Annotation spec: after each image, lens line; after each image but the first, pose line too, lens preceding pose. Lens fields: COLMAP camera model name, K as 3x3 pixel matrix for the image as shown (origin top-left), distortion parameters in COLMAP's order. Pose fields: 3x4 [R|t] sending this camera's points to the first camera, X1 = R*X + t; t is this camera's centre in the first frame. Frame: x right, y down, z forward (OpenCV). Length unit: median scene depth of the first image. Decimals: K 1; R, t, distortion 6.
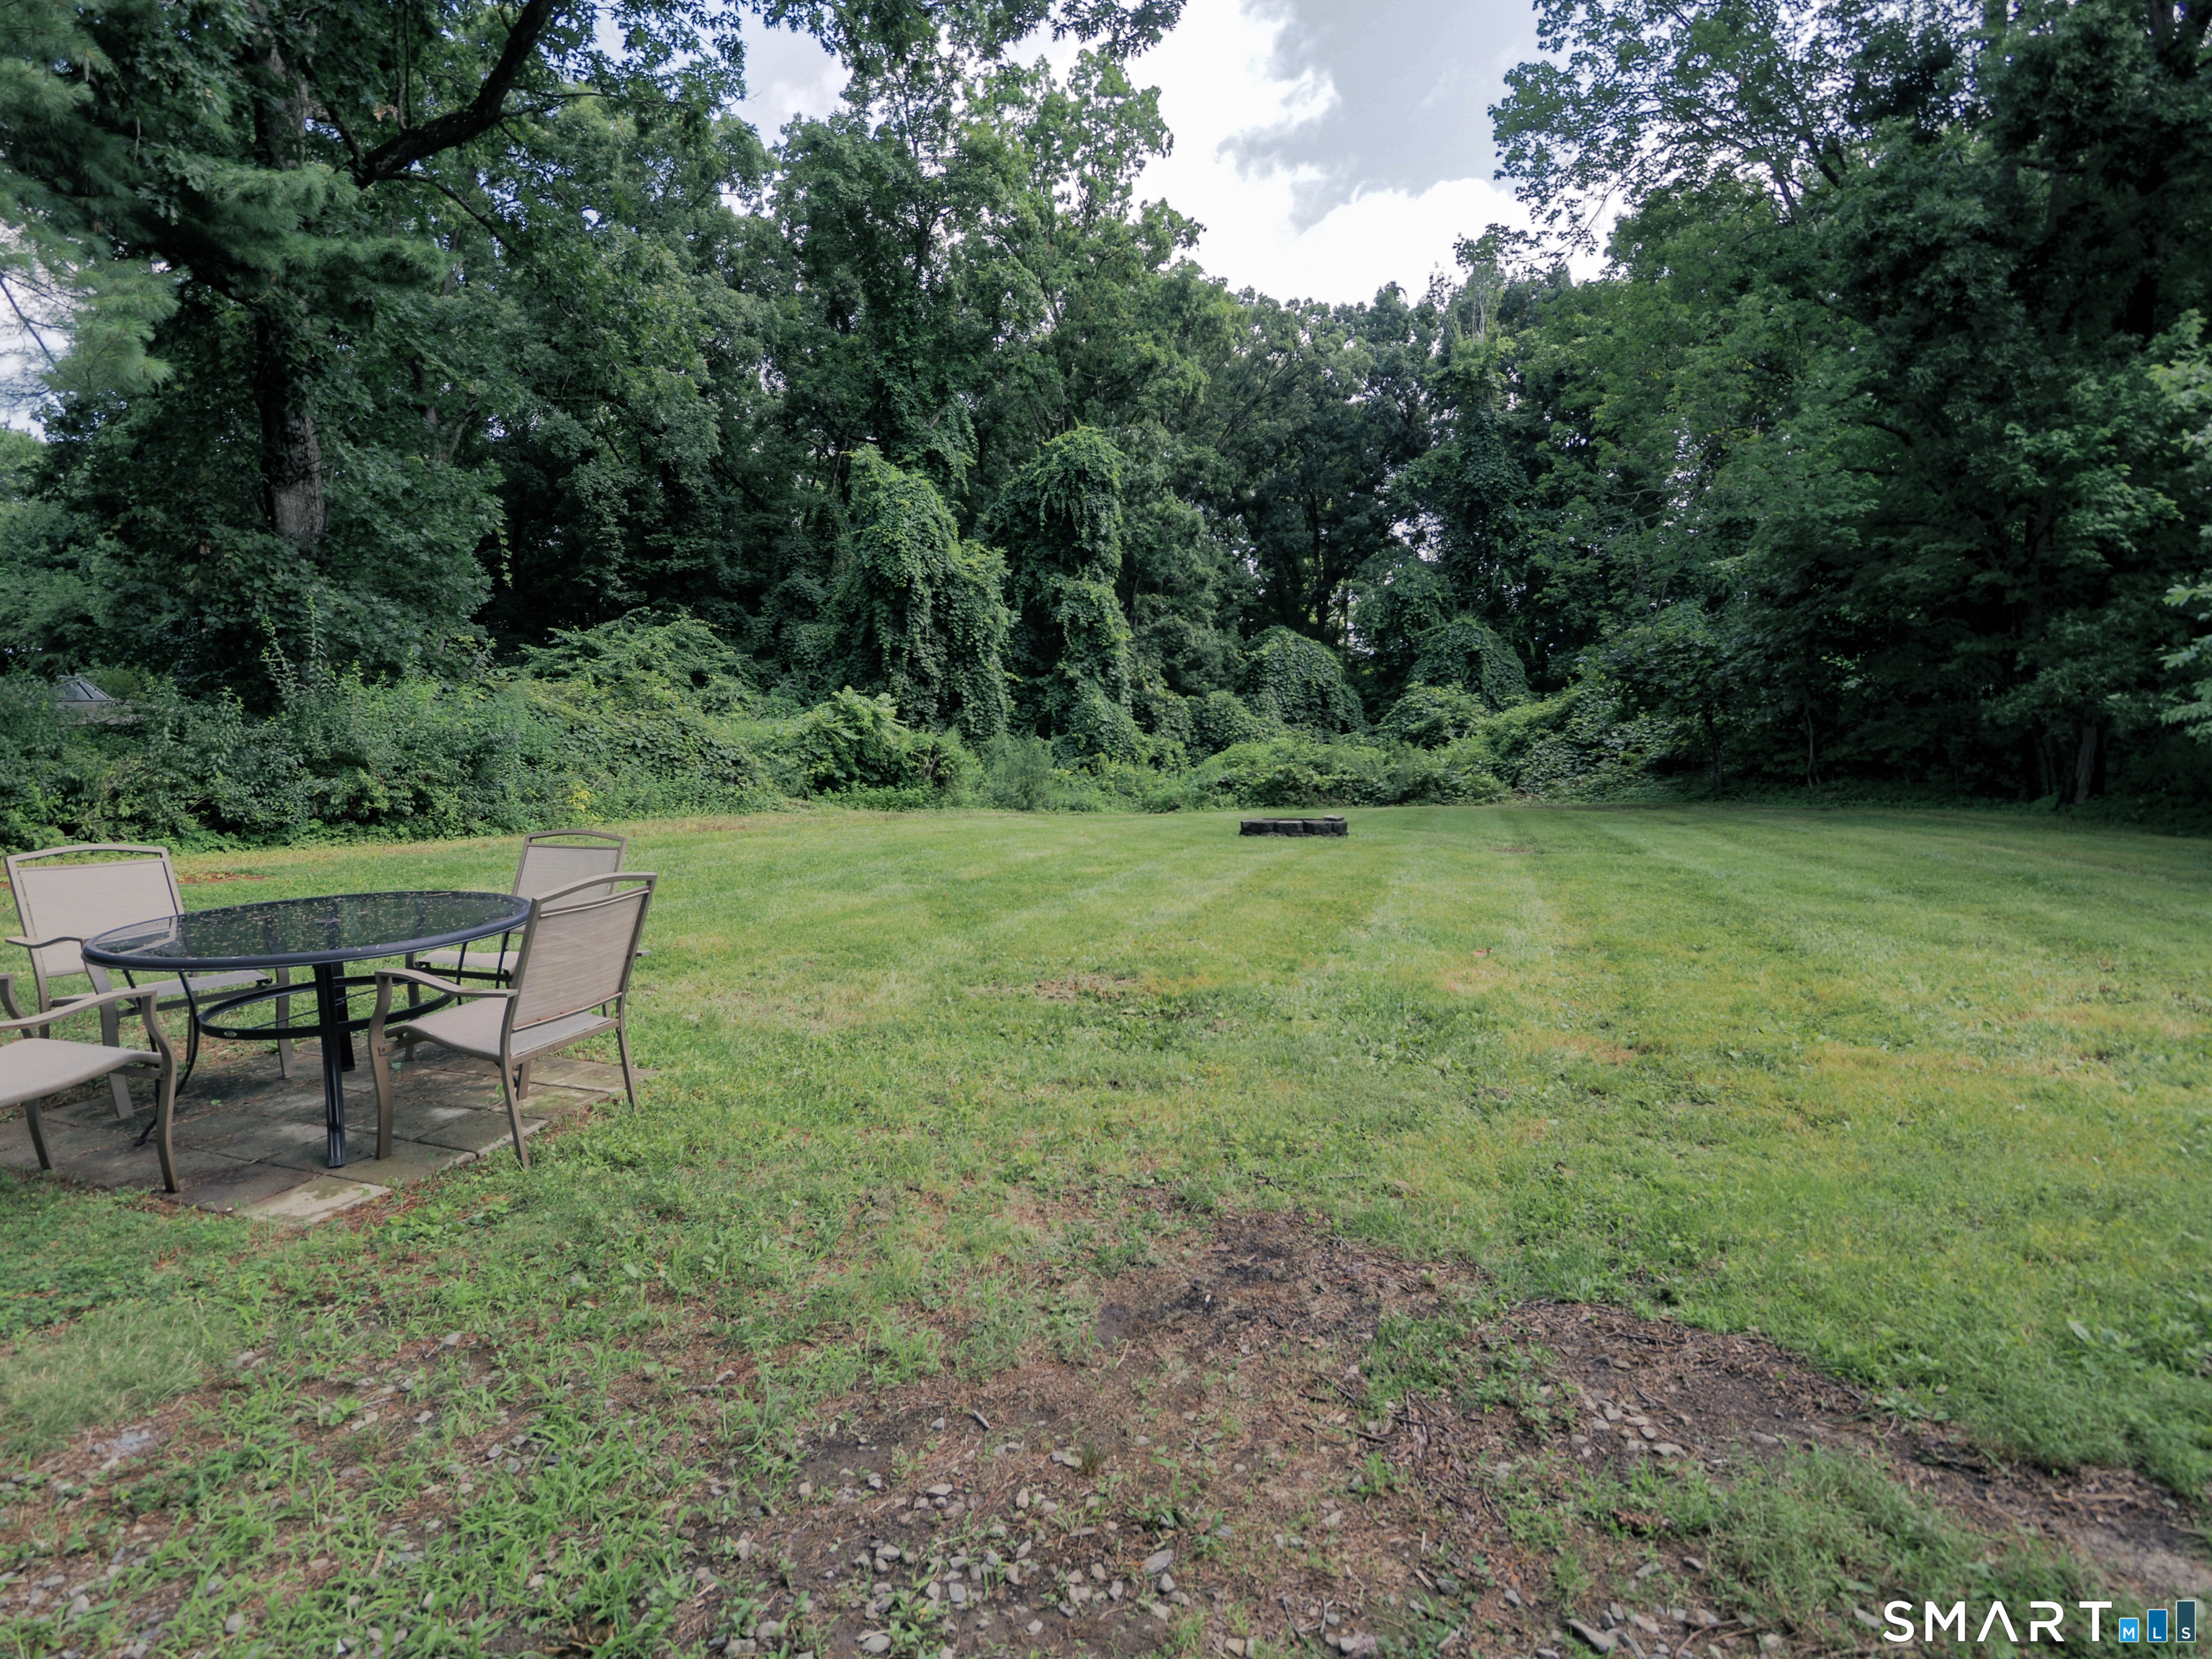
lens RADIAL K [[1205.2, 0, 1088.2], [0, 1205.2, 847.3], [0, 0, 1]] dist [-0.003837, -0.006215]
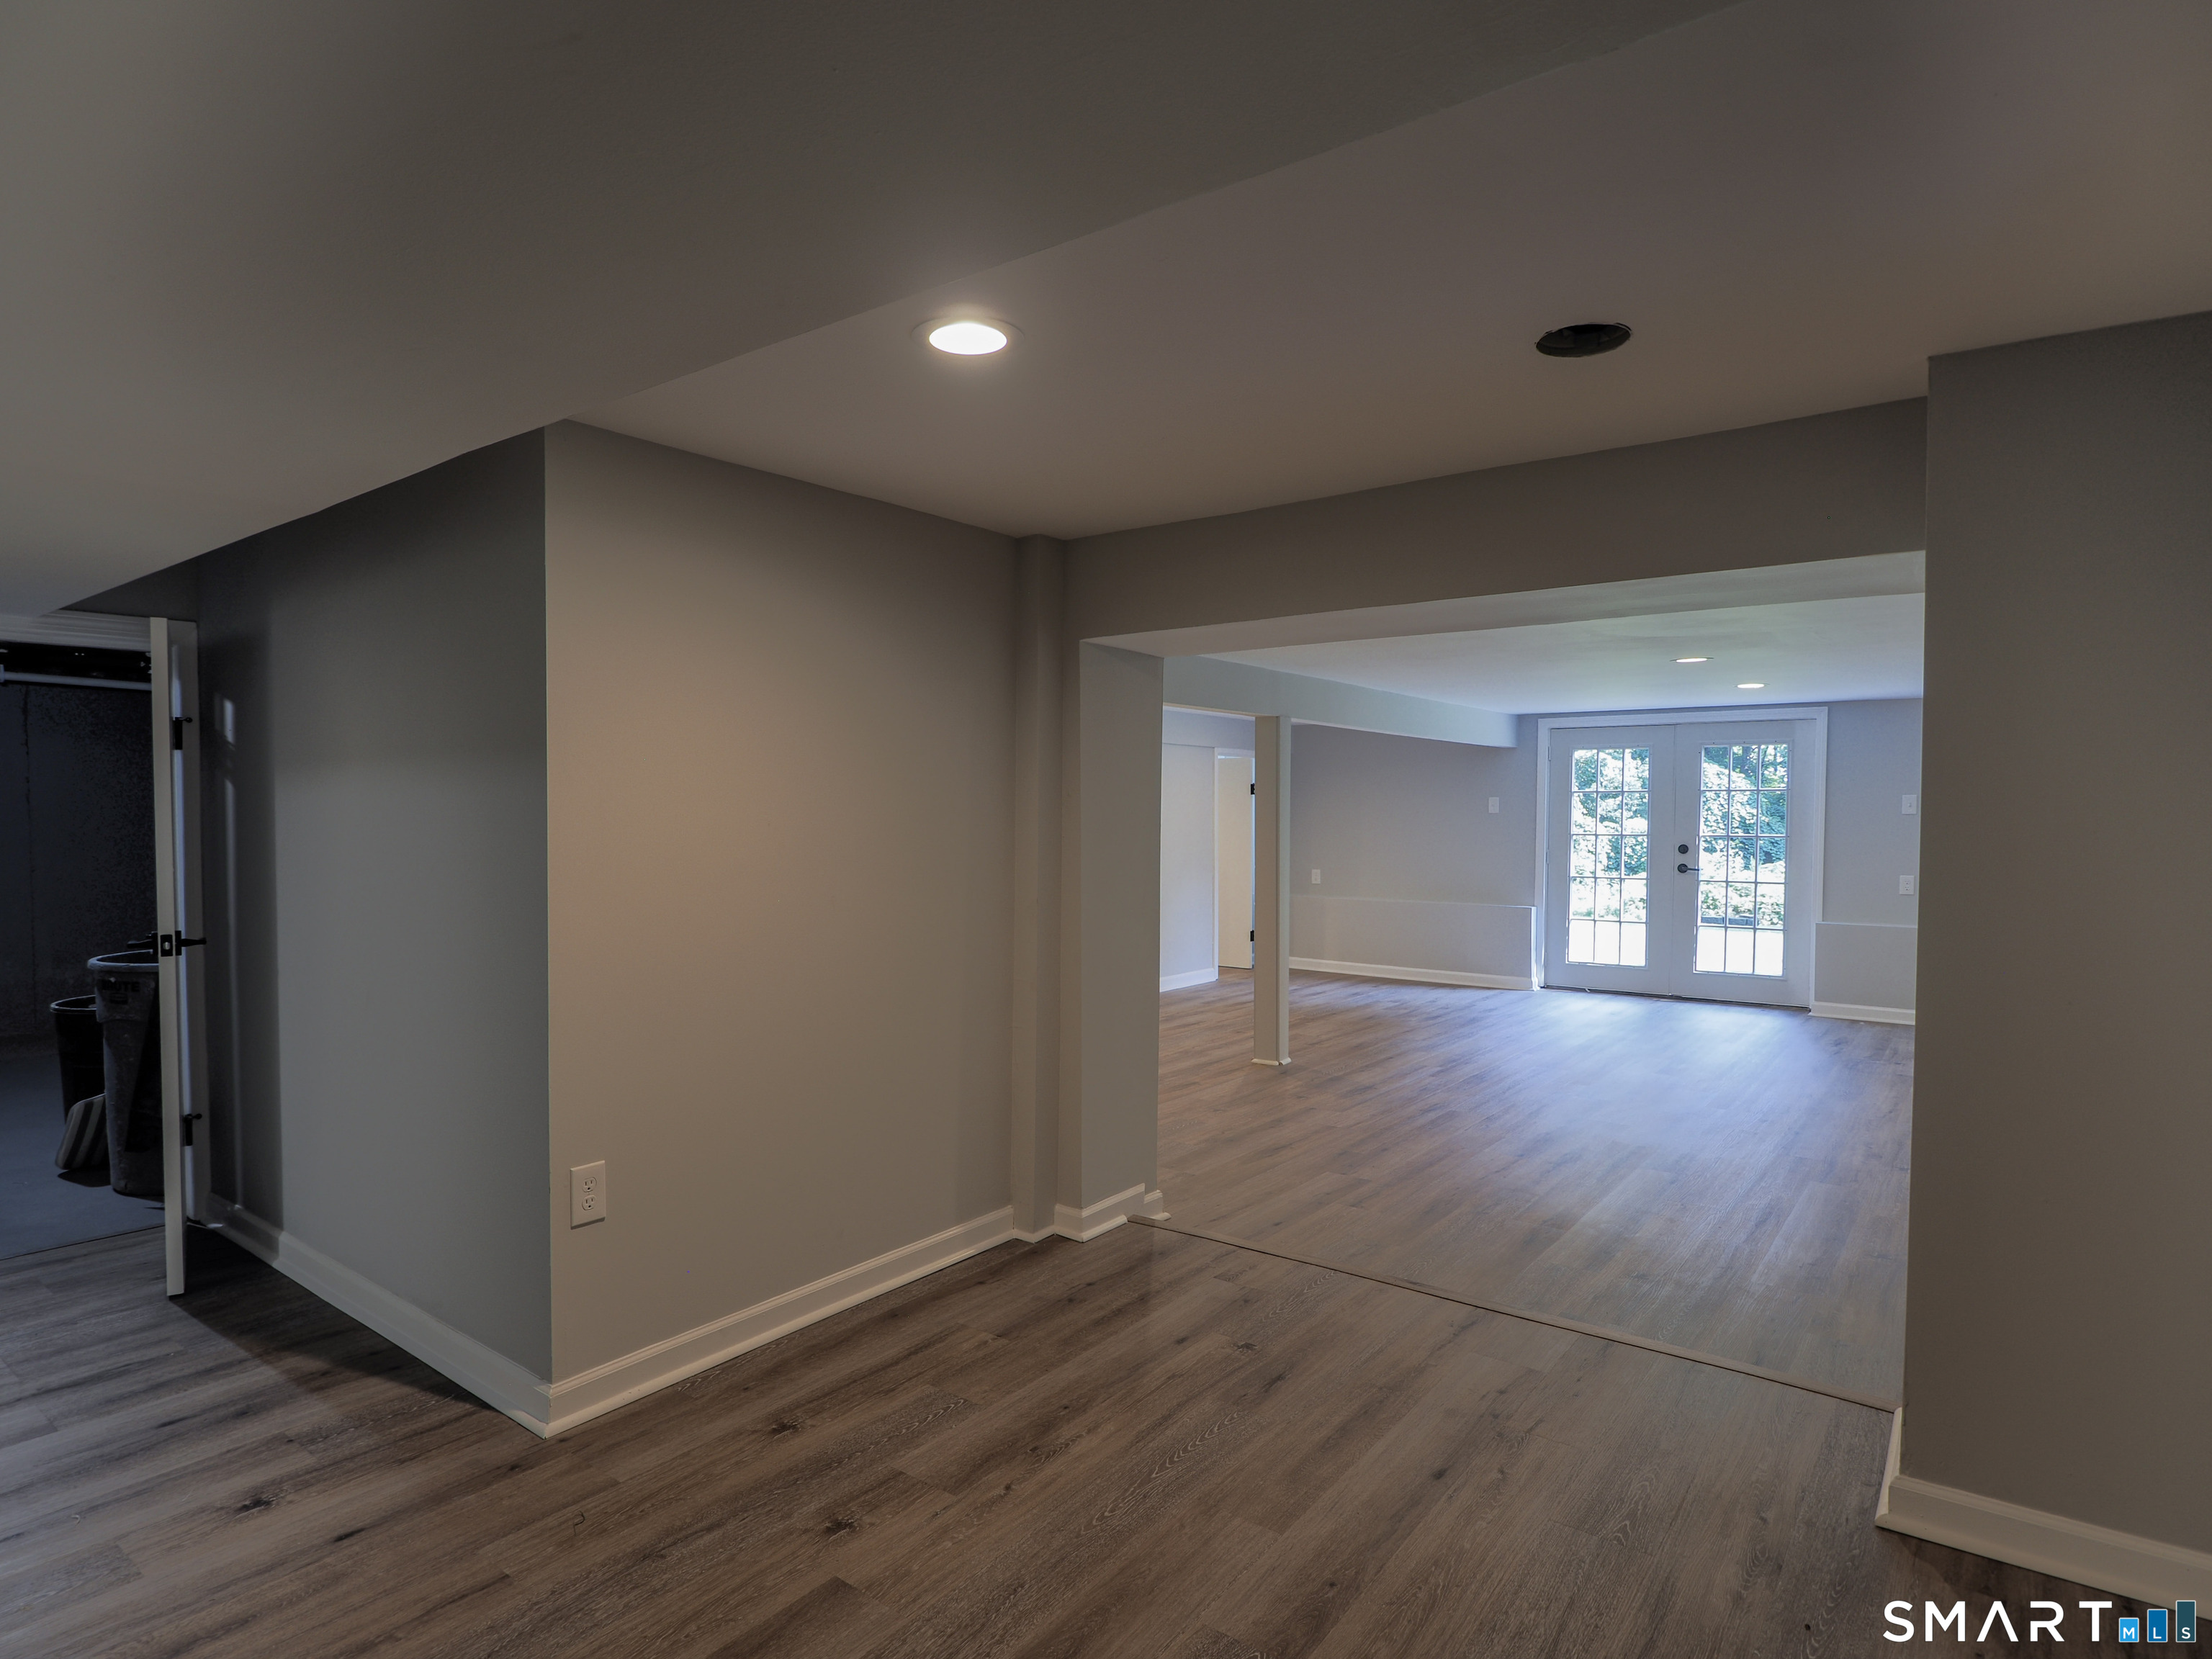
lens RADIAL K [[1205.2, 0, 1088.6], [0, 1205.2, 845.5], [0, 0, 1]] dist [-0.003837, -0.006215]
pose [[0.951421, 0.041423, -0.305094, -0.030090], [-0.070837, 0.993776, -0.085976, 0.021625], [0.299633, 0.103412, 0.948433, -0.167244]]
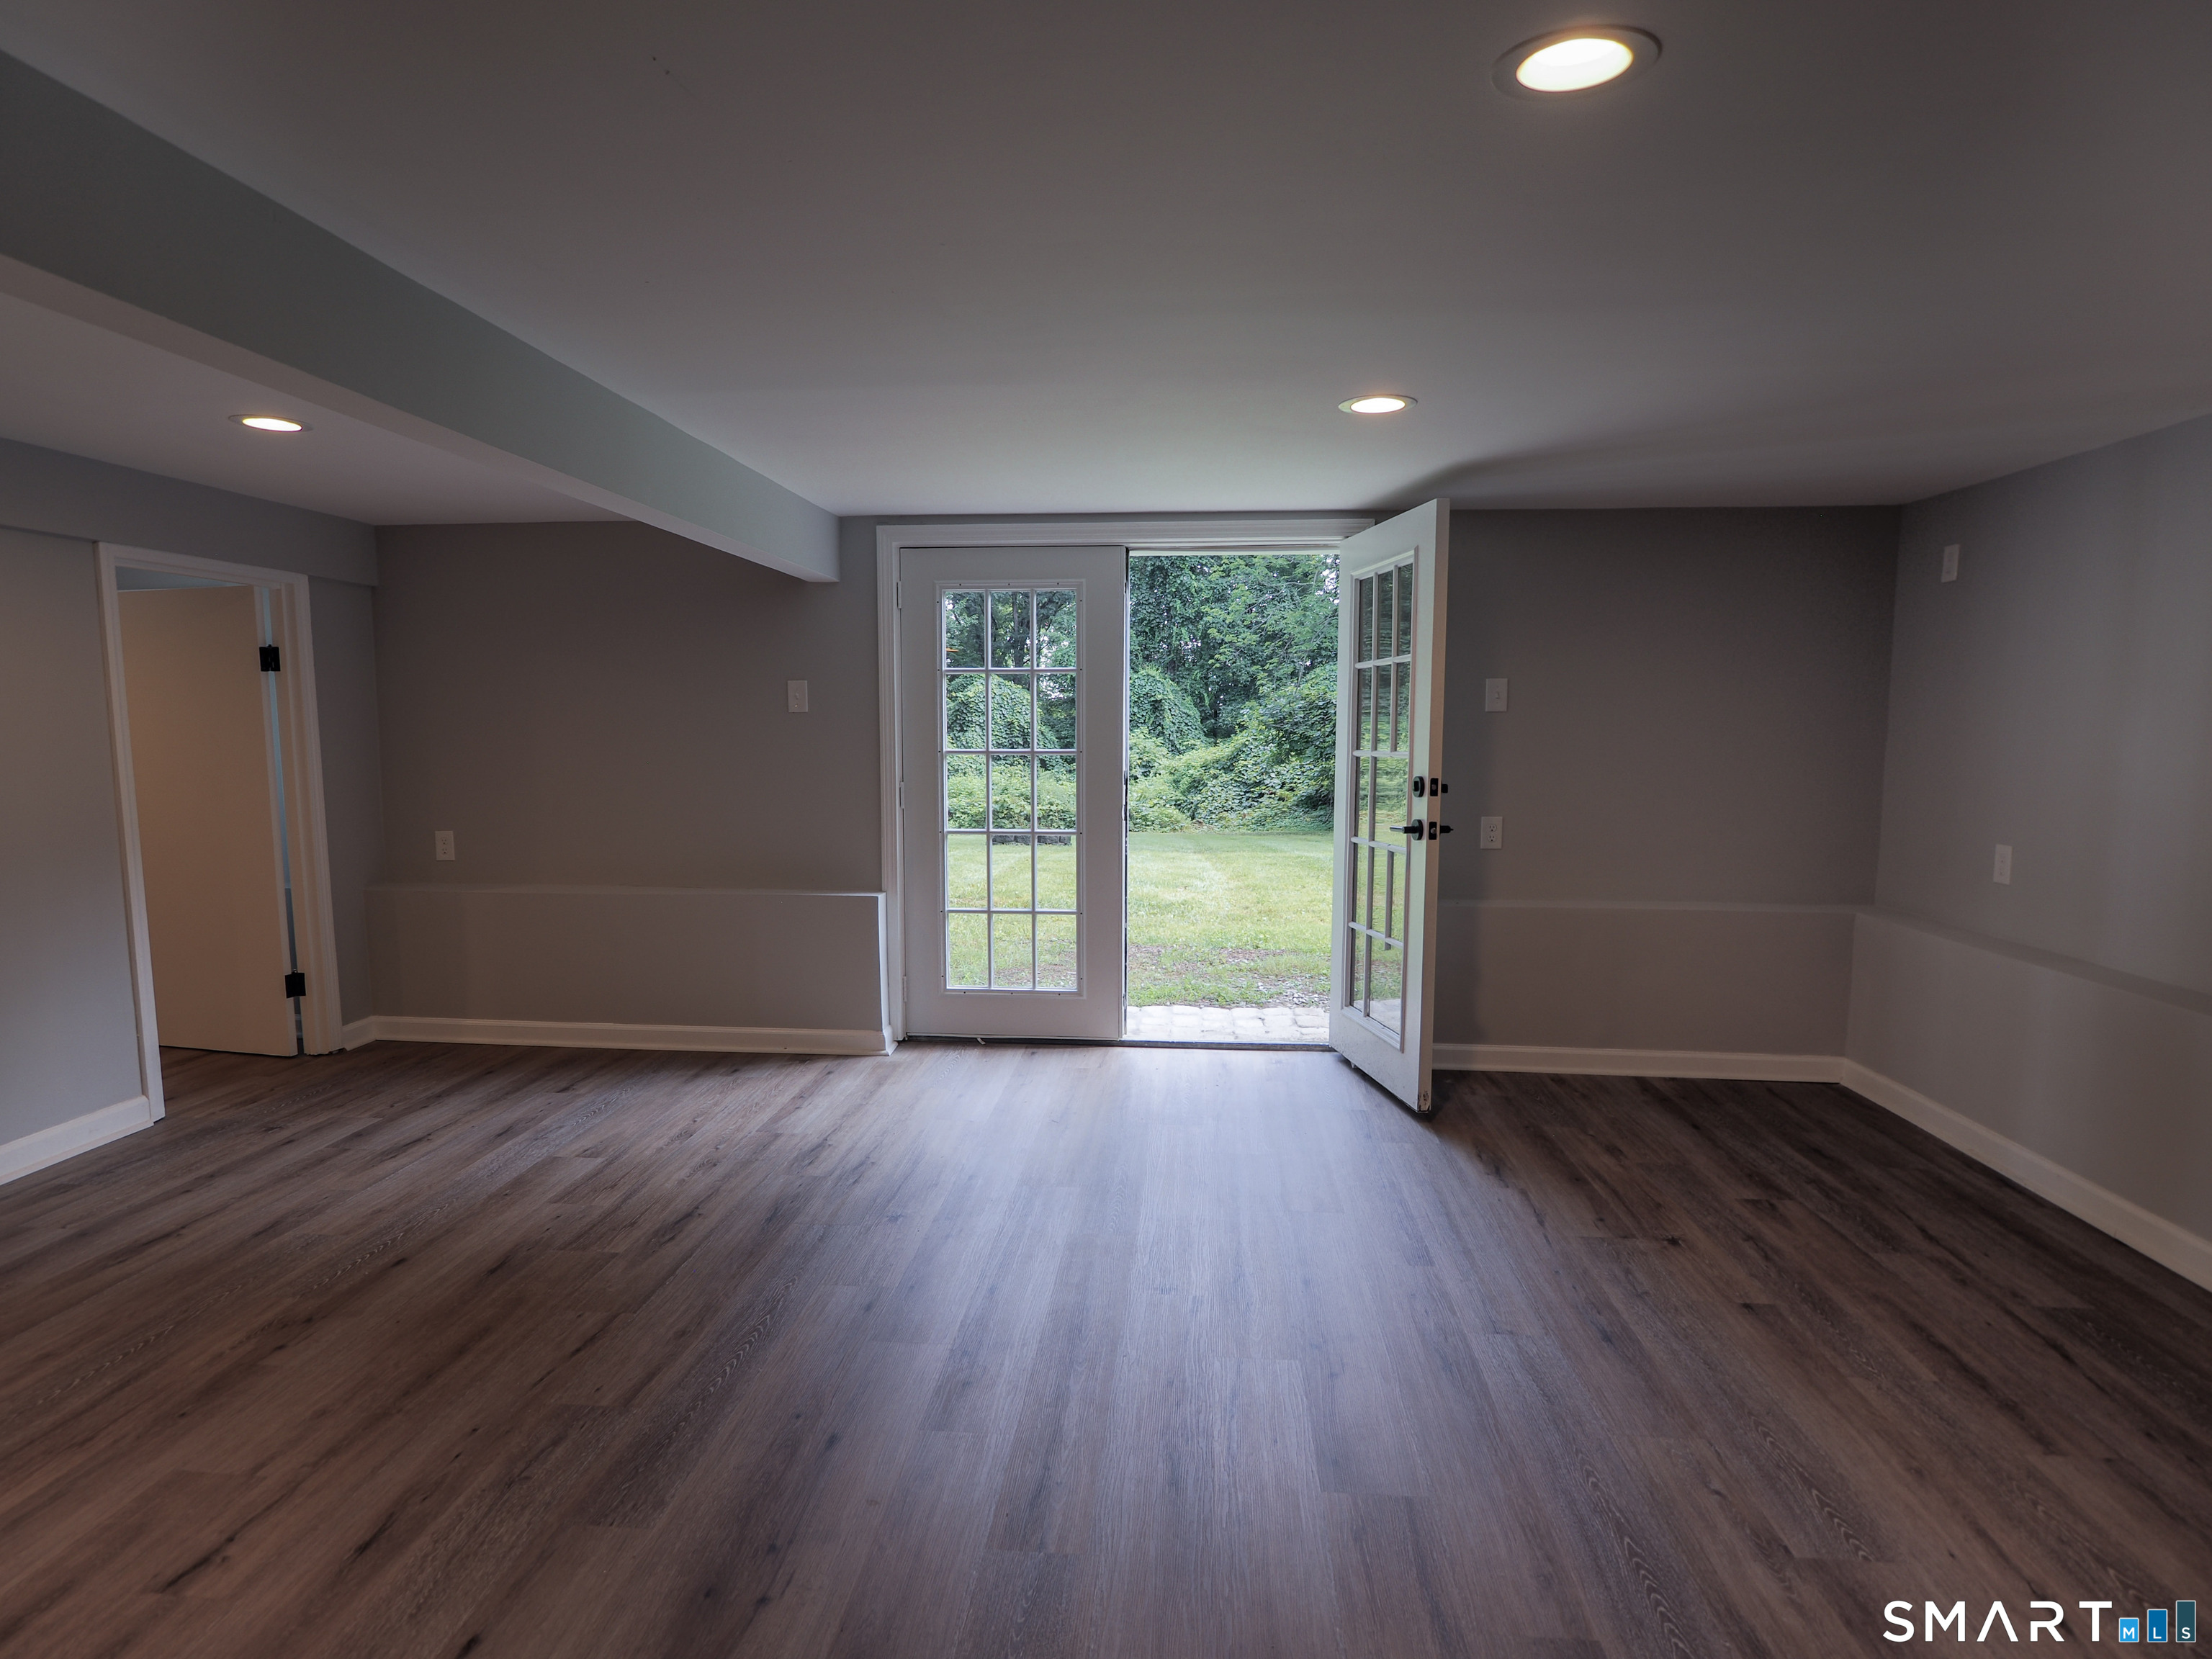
lens RADIAL K [[1205.2, 0, 1082.1], [0, 1205.2, 849.1], [0, 0, 1]] dist [-0.003837, -0.006215]
pose [[0.968867, 0.006303, 0.247502, -0.029439], [0.001094, 0.999557, -0.029739, 0.010815], [-0.247580, 0.029084, 0.968431, -0.077570]]
